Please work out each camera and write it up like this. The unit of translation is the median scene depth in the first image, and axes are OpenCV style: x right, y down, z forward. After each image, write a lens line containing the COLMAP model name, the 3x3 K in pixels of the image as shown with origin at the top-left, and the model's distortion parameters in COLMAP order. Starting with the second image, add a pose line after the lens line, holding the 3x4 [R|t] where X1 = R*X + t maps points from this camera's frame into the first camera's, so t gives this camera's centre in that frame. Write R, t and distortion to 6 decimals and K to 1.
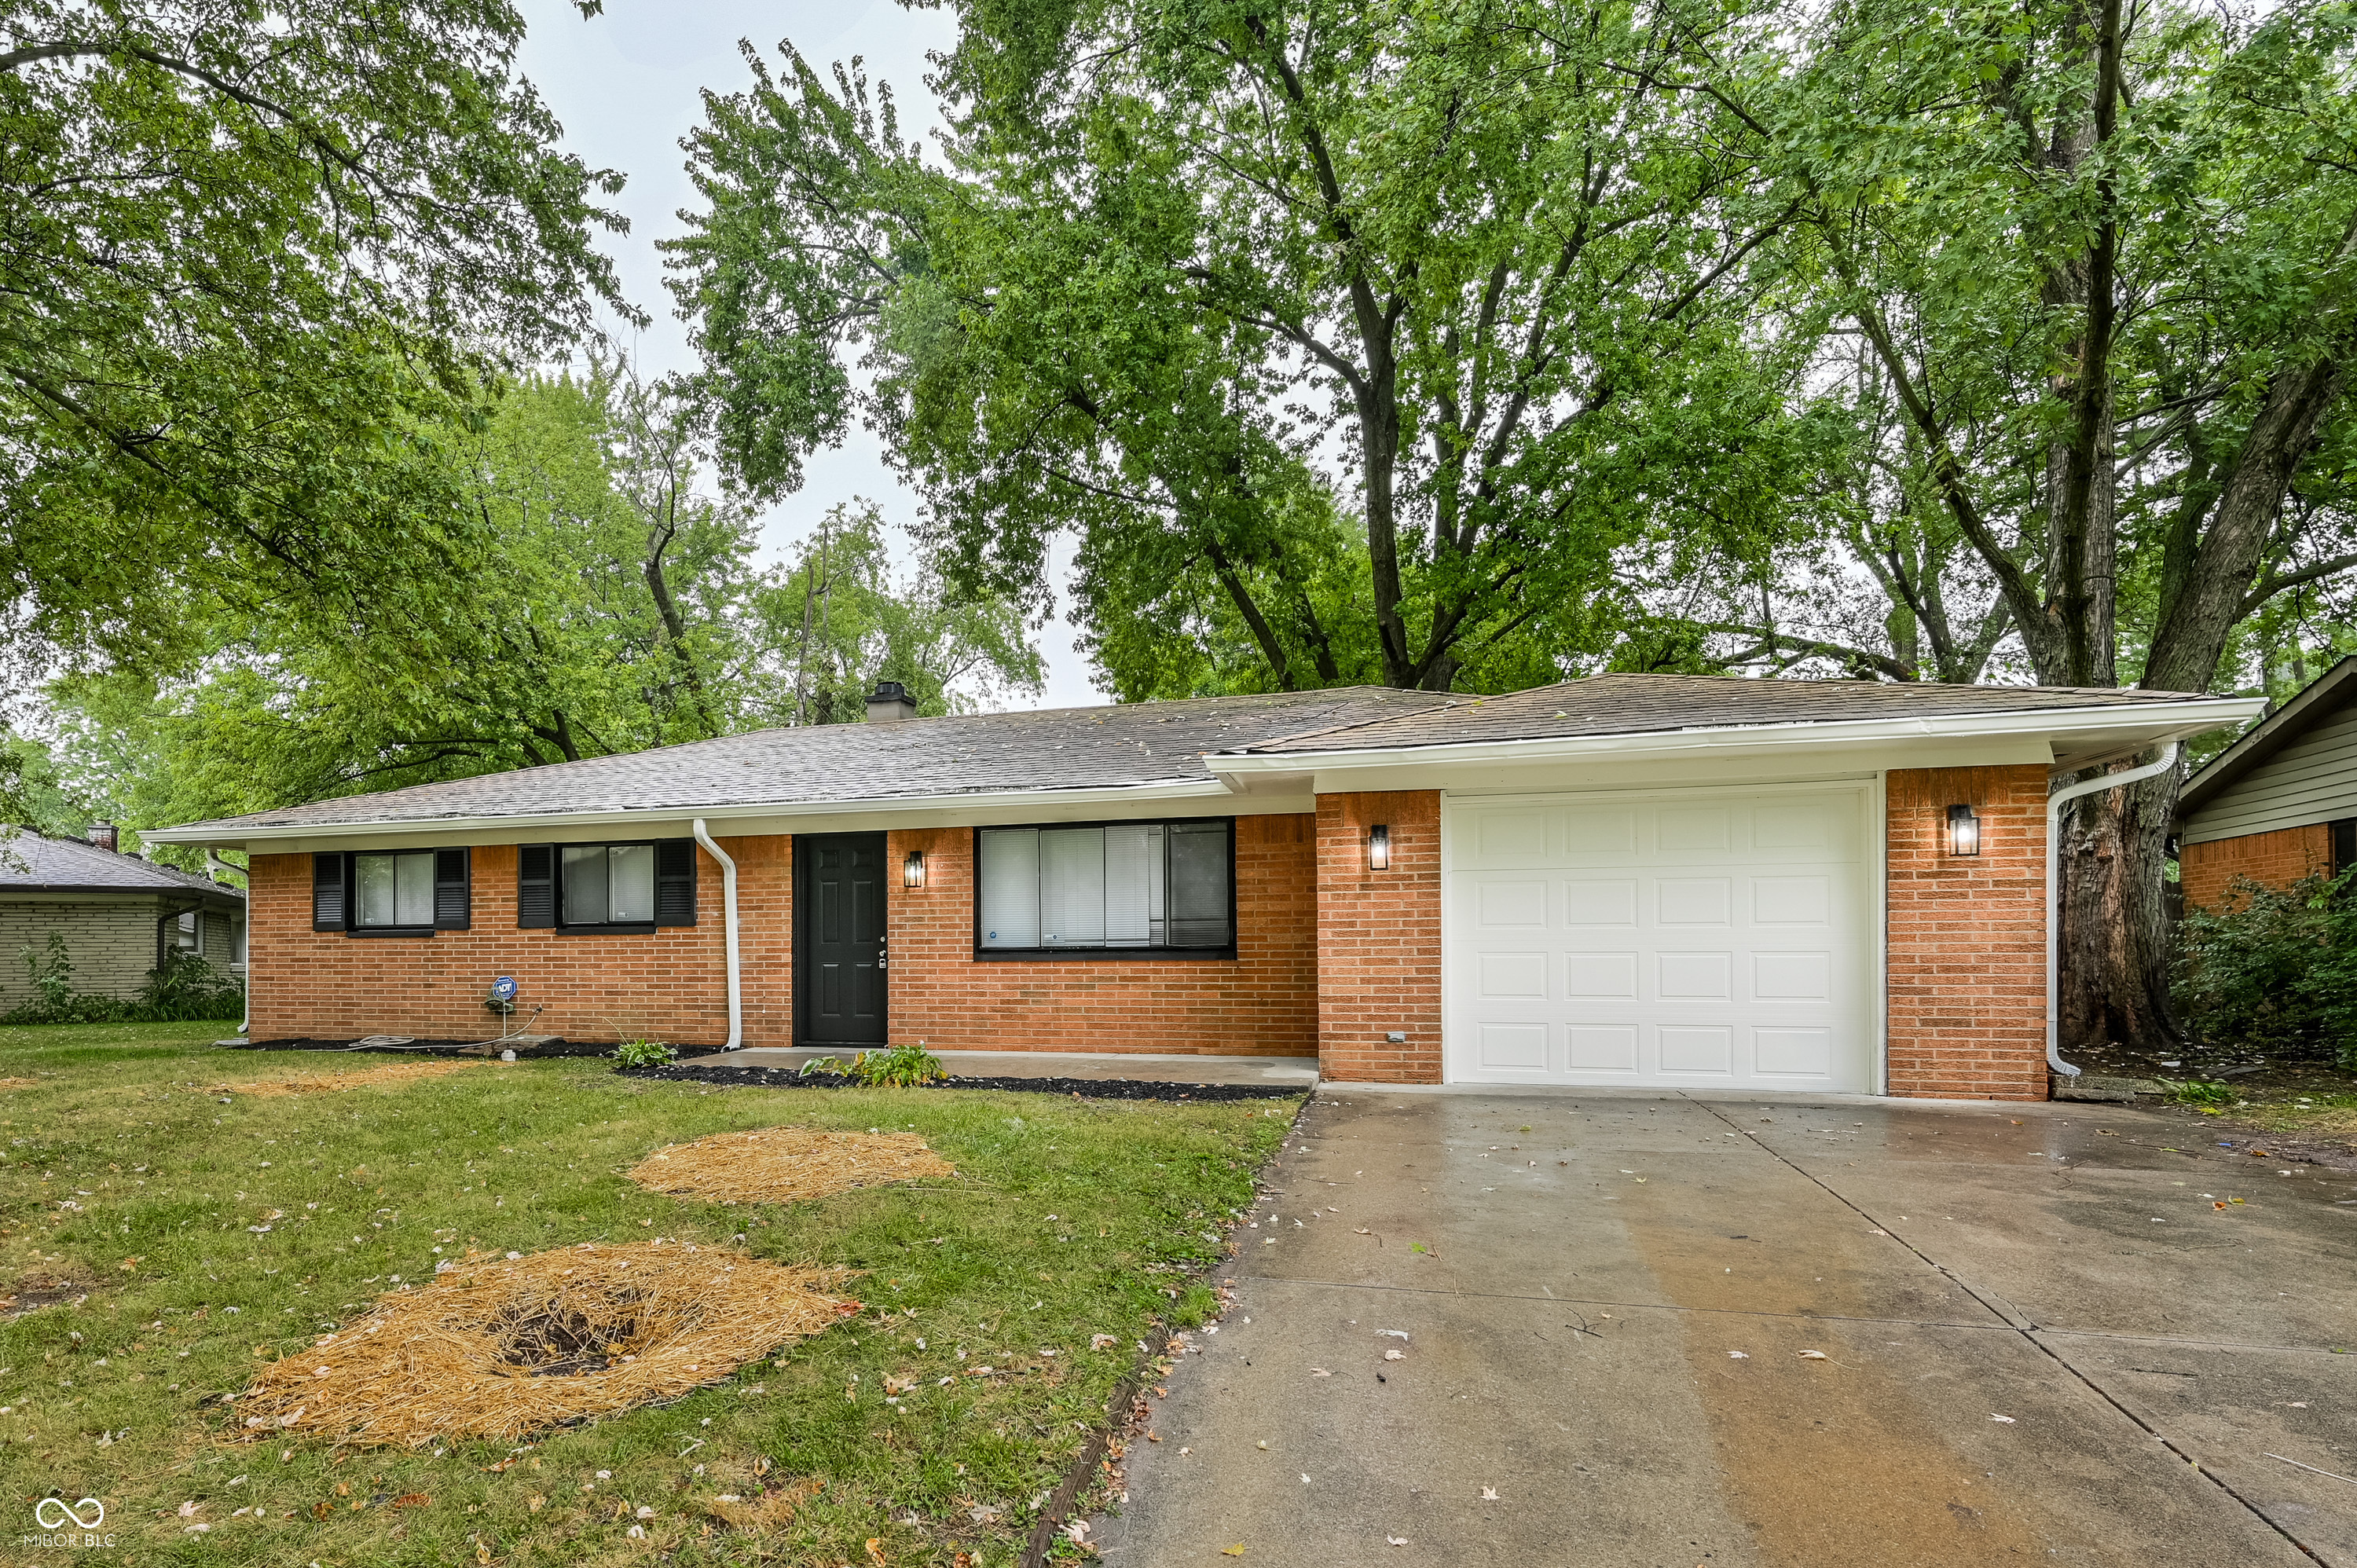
lens RADIAL K [[1063.9, 0, 1046.4], [0, 1063.9, 847.0], [0, 0, 1]] dist [0.002562, 0.000866]
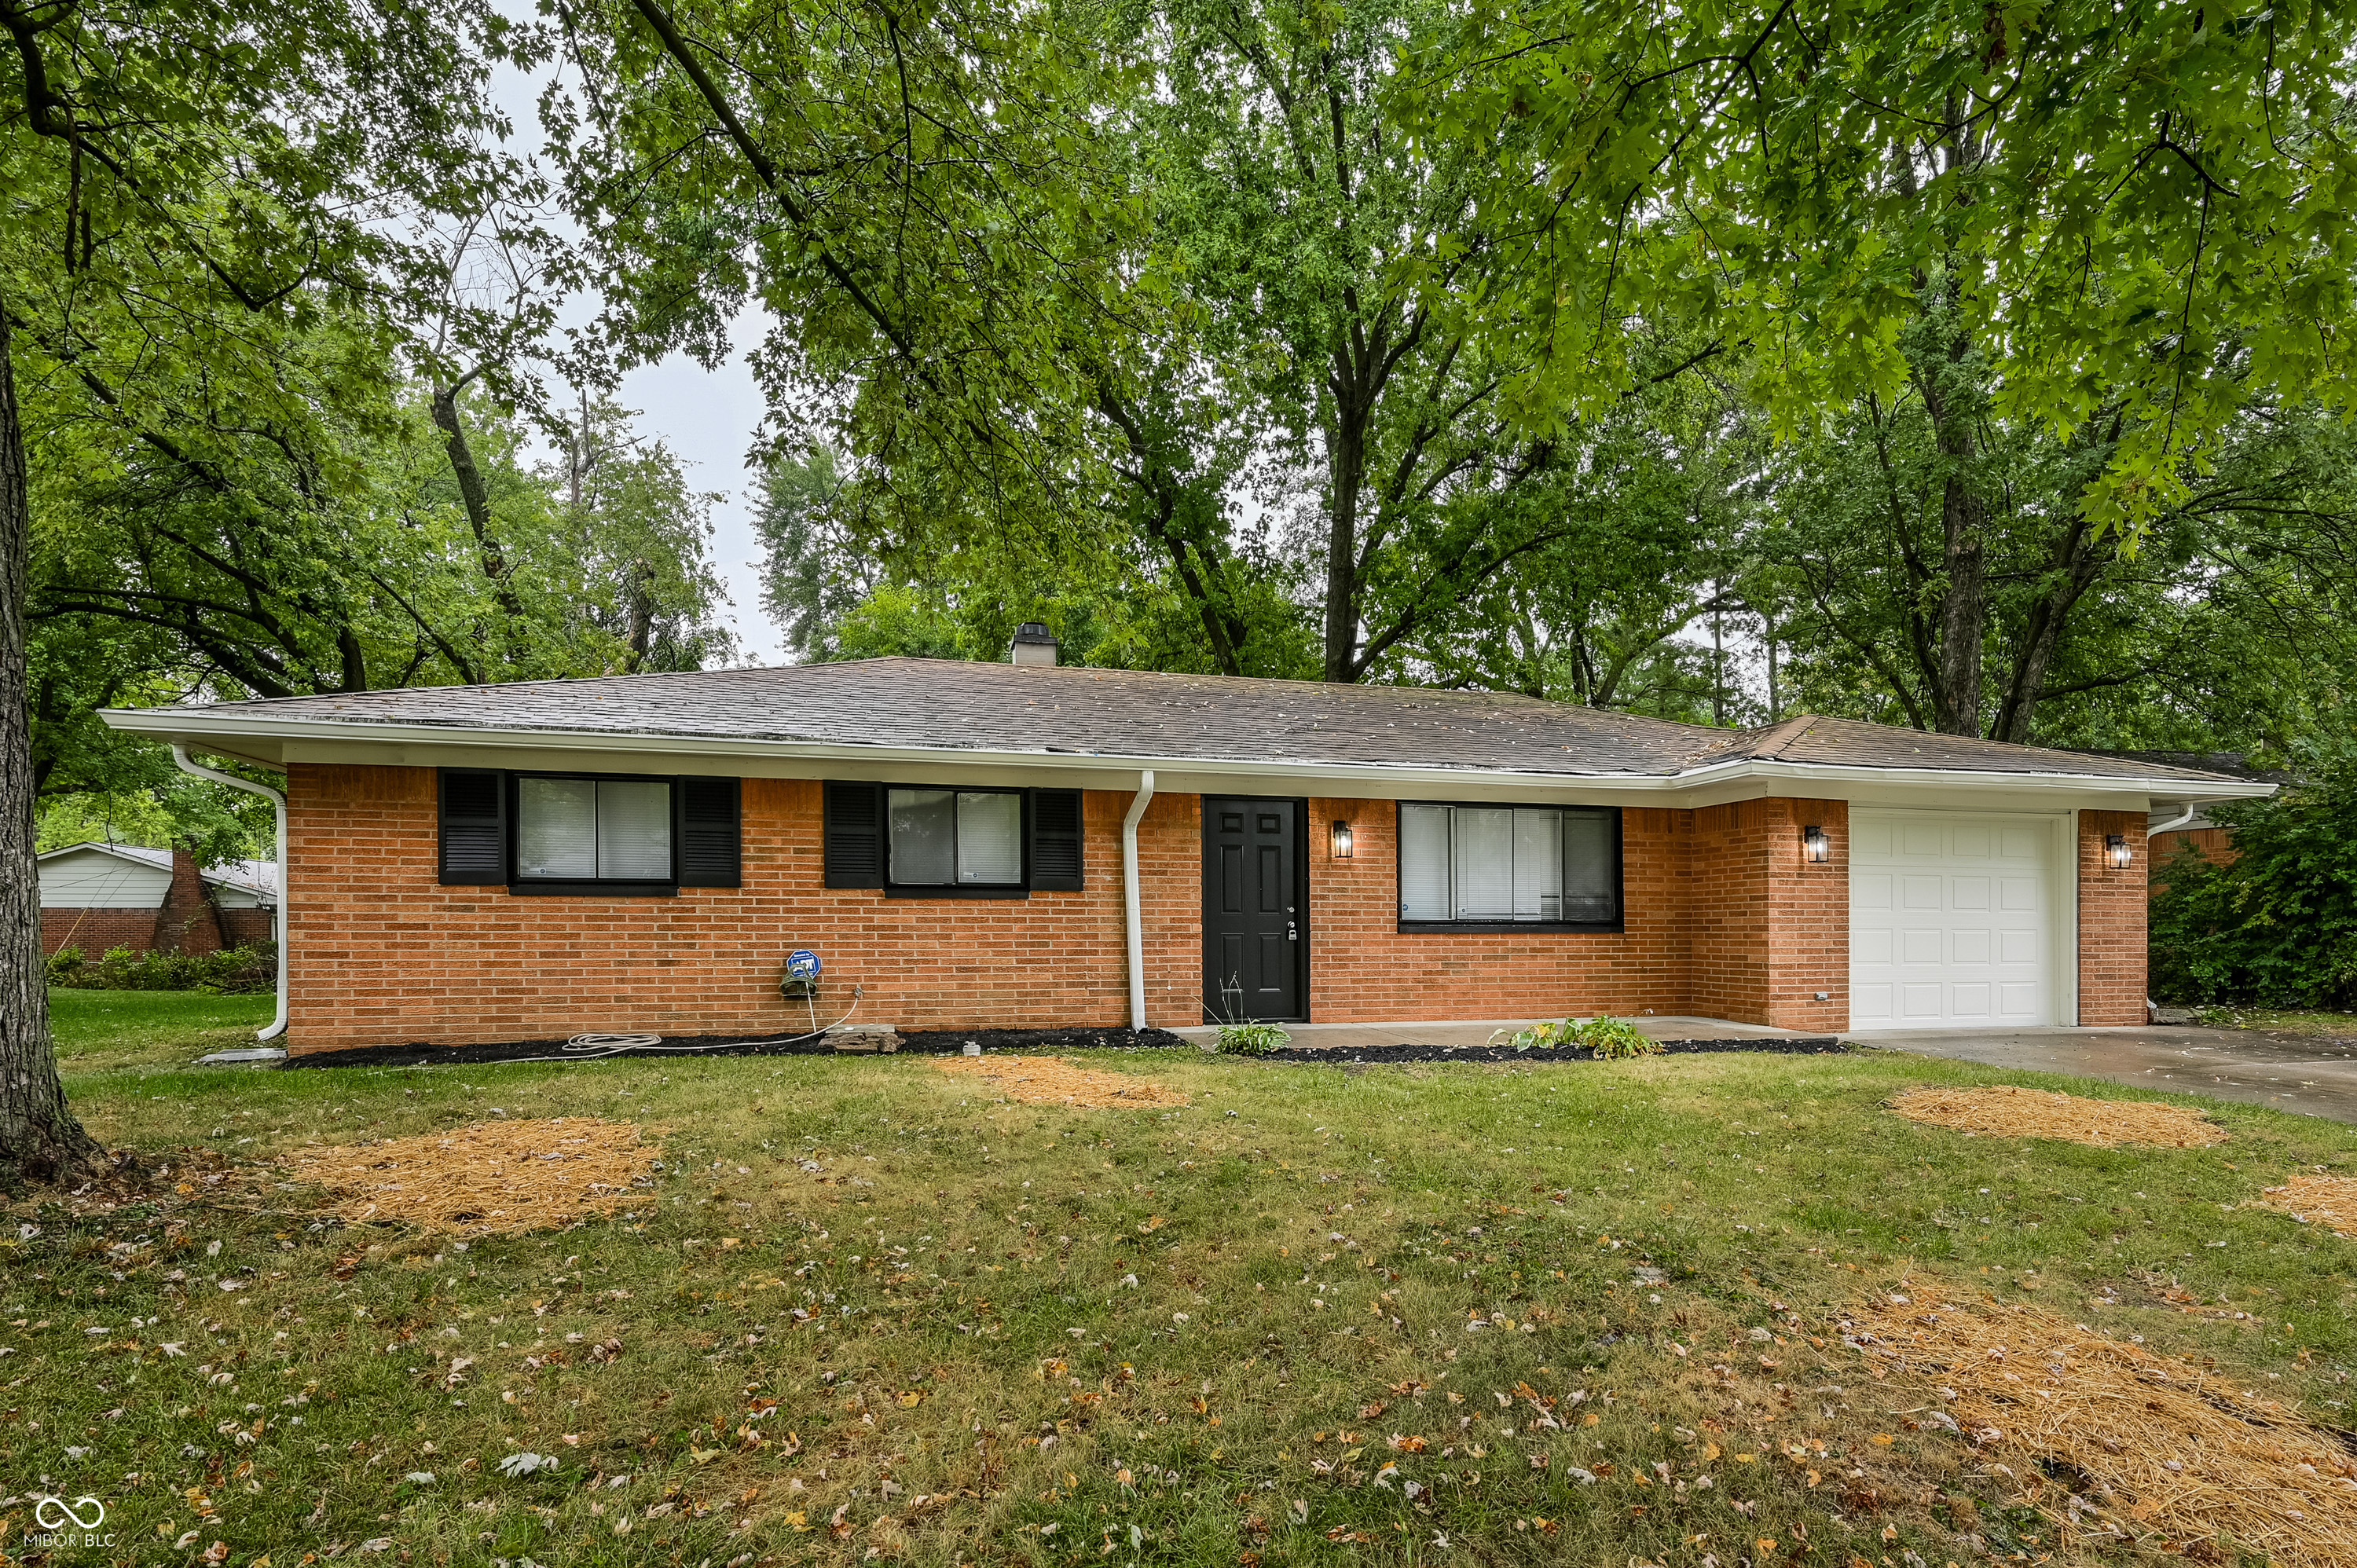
lens RADIAL K [[1063.9, 0, 1244.1], [0, 1063.9, 833.8], [0, 0, 1]] dist [0.002562, 0.000866]
pose [[0.869911, 0.049540, 0.490714, -0.686451], [-0.057790, 0.998327, 0.001661, 0.019675], [-0.489811, -0.029804, 0.871319, 0.192642]]
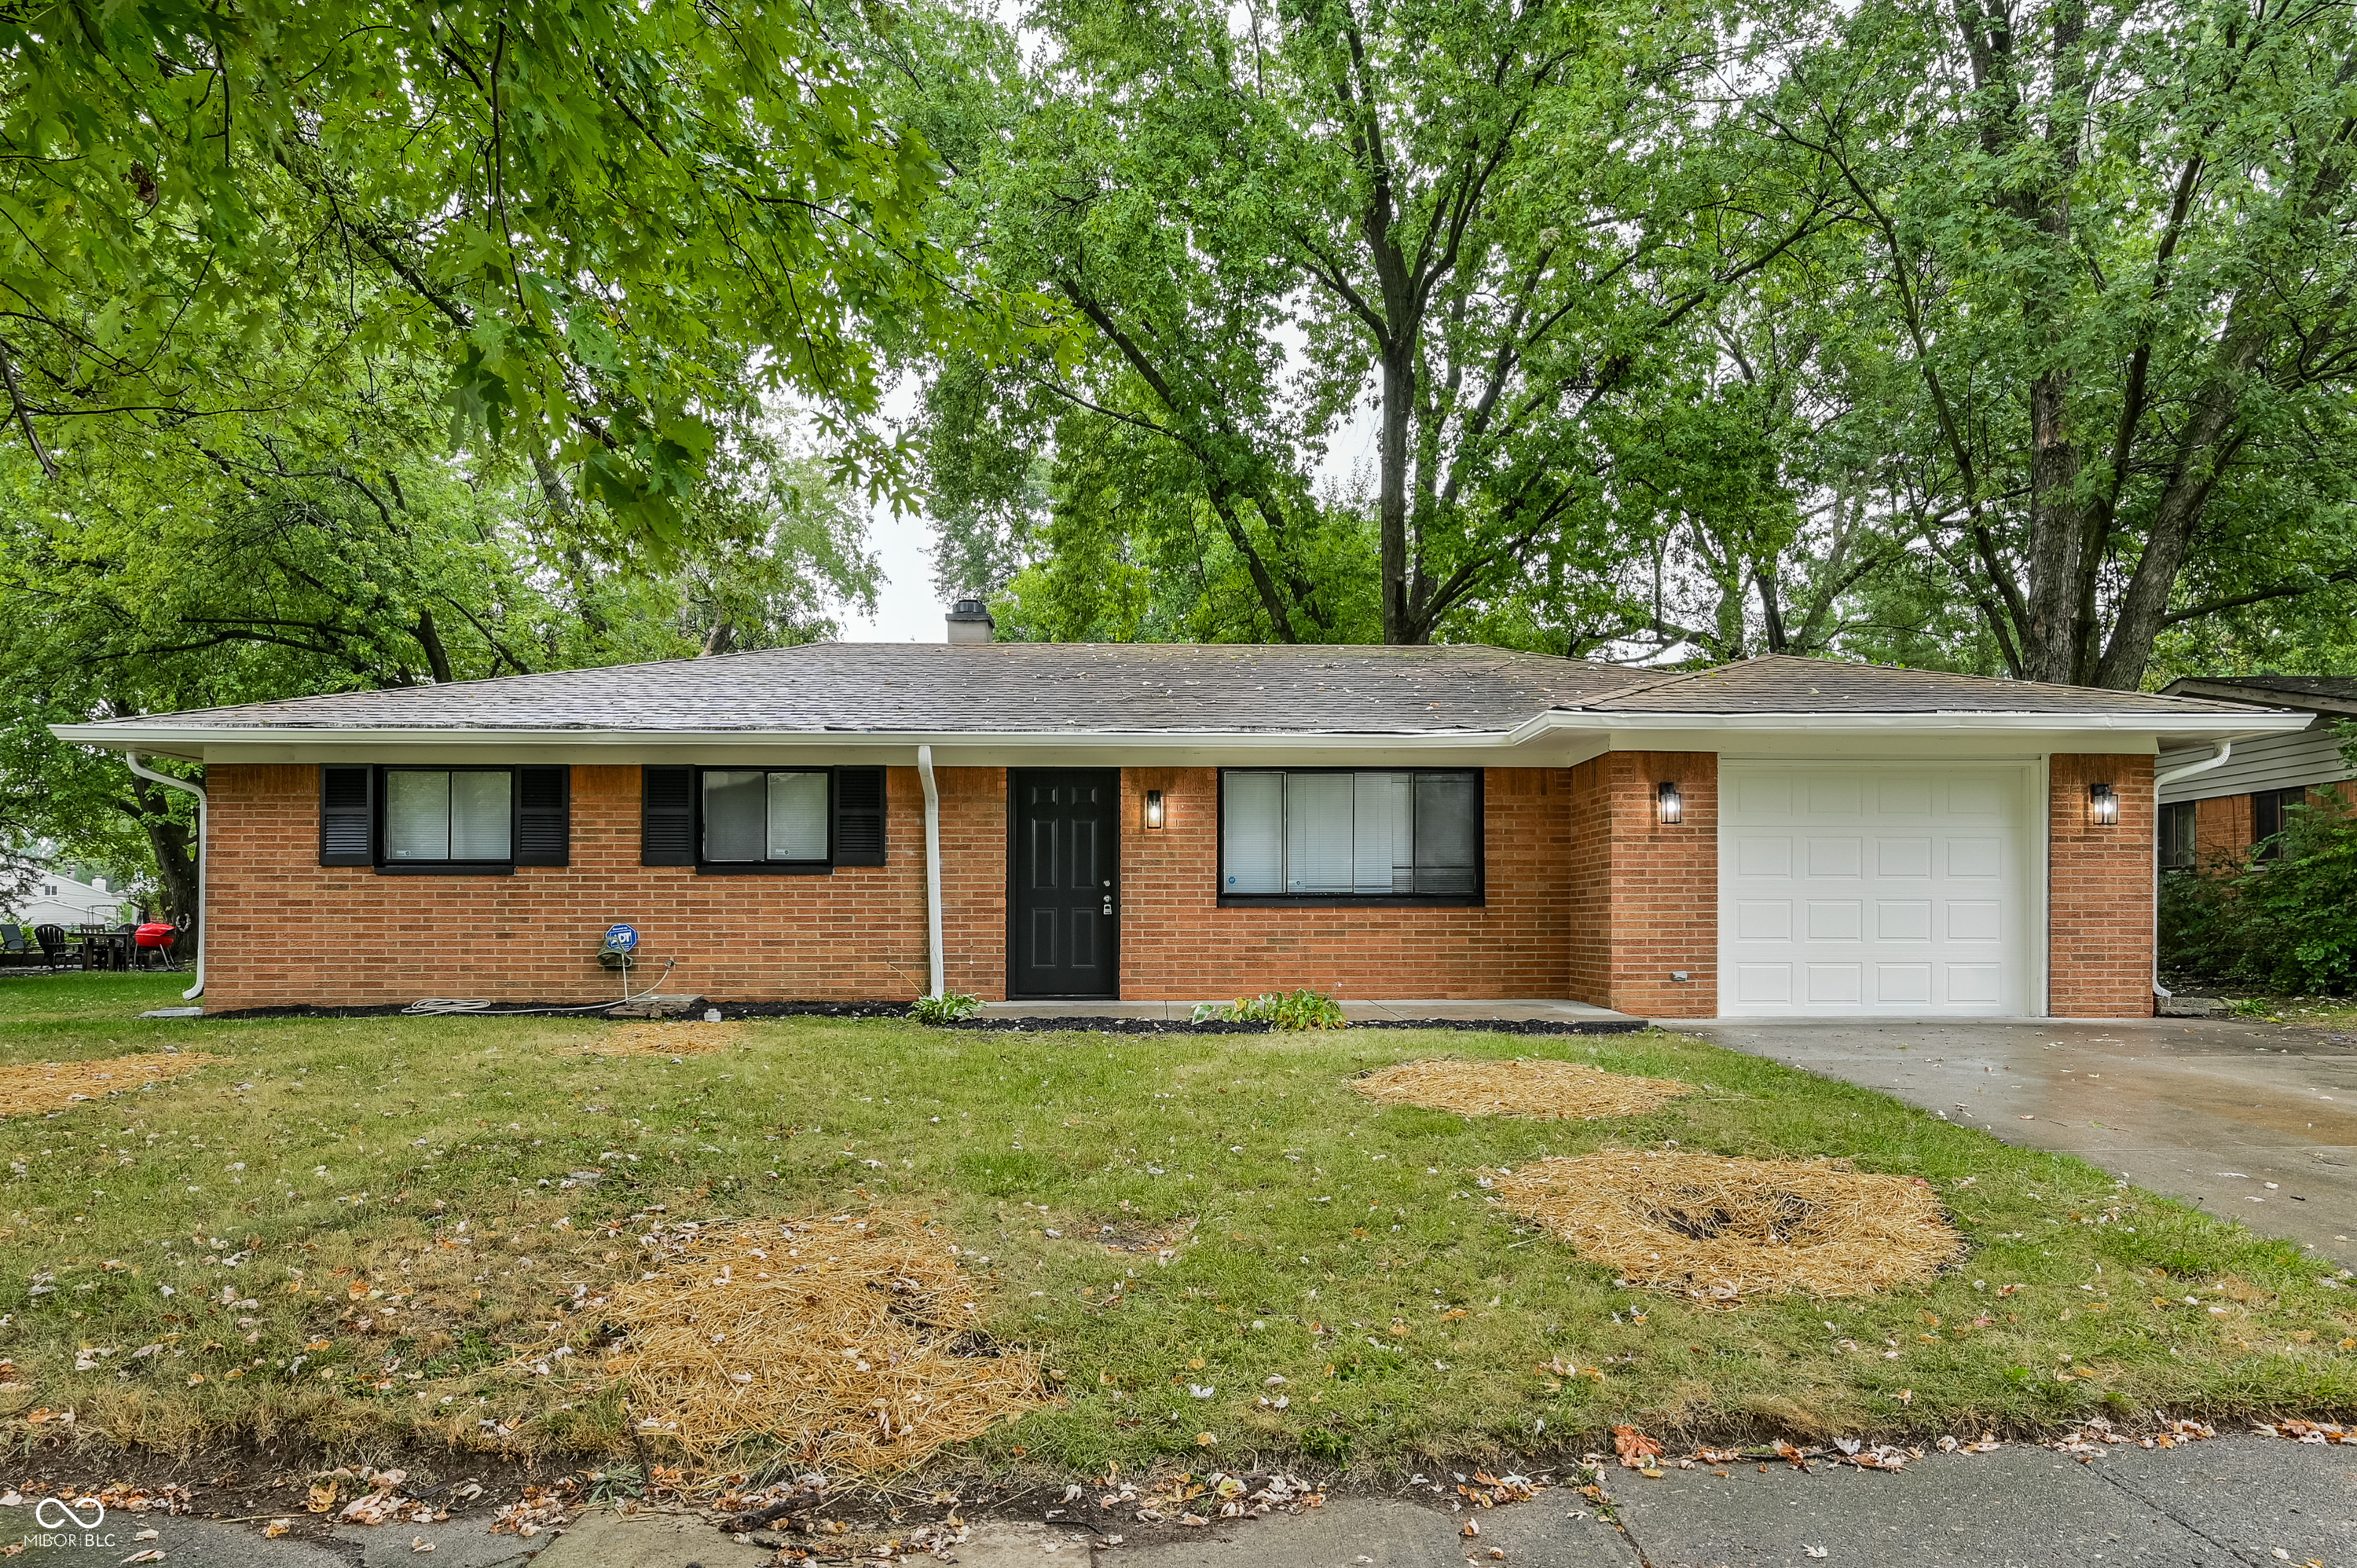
lens RADIAL K [[1165.1, 0, 1208.6], [0, 1165.1, 788.7], [0, 0, 1]] dist [0.003432, -0.000120]
pose [[0.954335, 0.035588, 0.296612, -0.386875], [-0.034371, 0.999366, -0.009321, 0.010429], [-0.296756, -0.001299, 0.954953, -0.001893]]
